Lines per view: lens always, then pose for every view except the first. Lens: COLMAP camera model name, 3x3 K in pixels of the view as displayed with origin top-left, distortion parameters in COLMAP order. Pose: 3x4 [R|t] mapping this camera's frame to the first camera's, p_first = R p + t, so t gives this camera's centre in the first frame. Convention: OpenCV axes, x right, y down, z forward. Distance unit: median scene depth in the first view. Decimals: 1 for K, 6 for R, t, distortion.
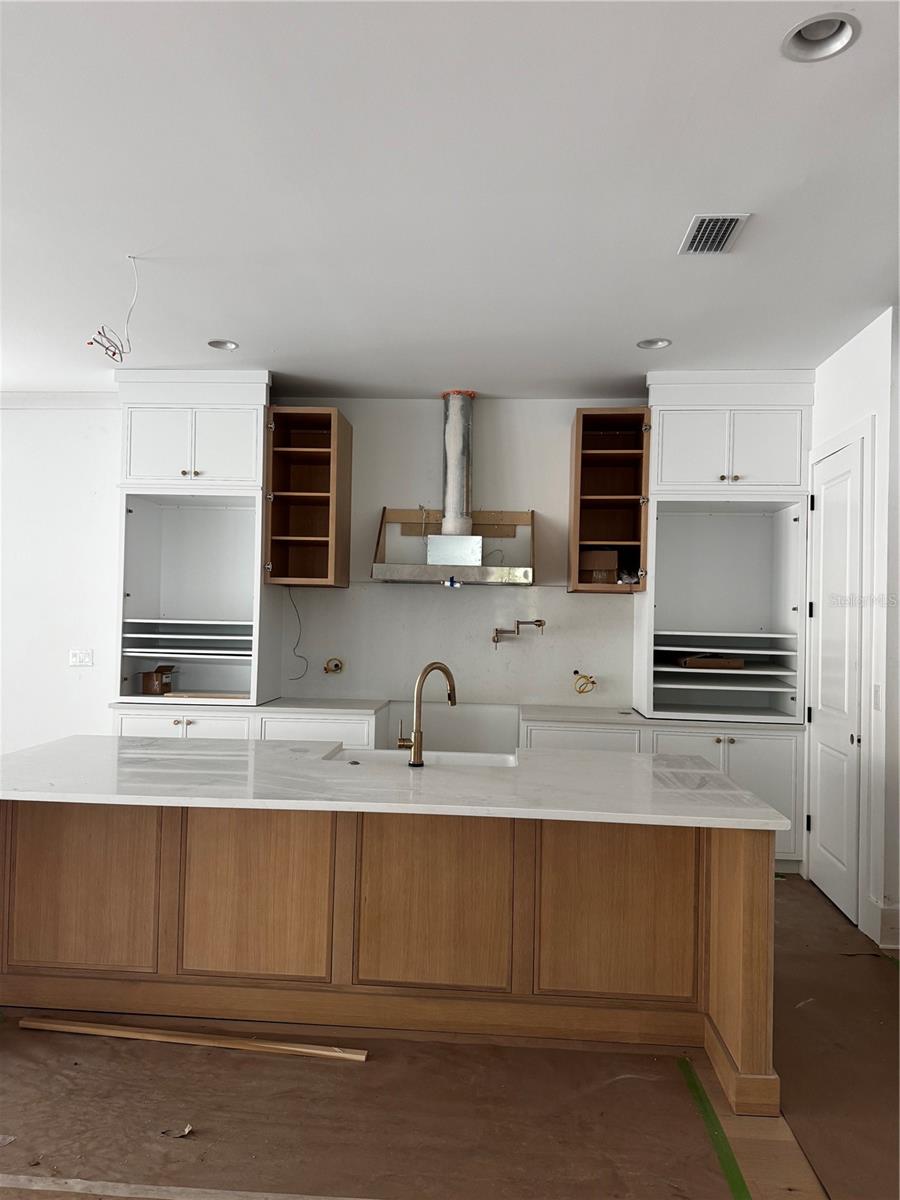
lens RADIAL K [[839.2, 0, 450.0], [0, 839.2, 600.0], [0, 0, 1]] dist [0.111499, -0.162698]
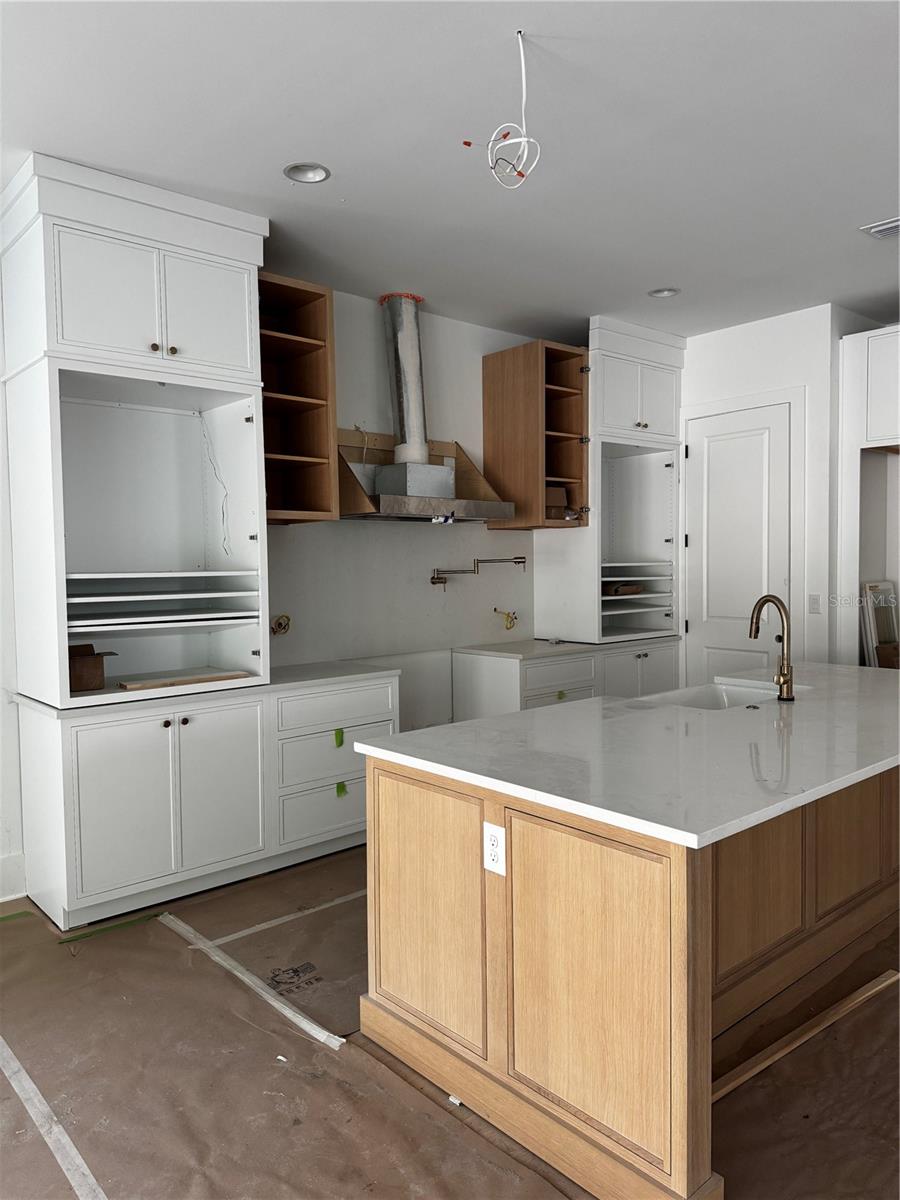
lens RADIAL K [[839.2, 0, 450.0], [0, 839.2, 600.0], [0, 0, 1]] dist [0.111499, -0.162698]
pose [[0.696405, -0.065818, 0.714624, -0.639152], [0.015253, 0.996918, 0.076953, -0.002577], [-0.717487, -0.042690, 0.695263, 0.371687]]
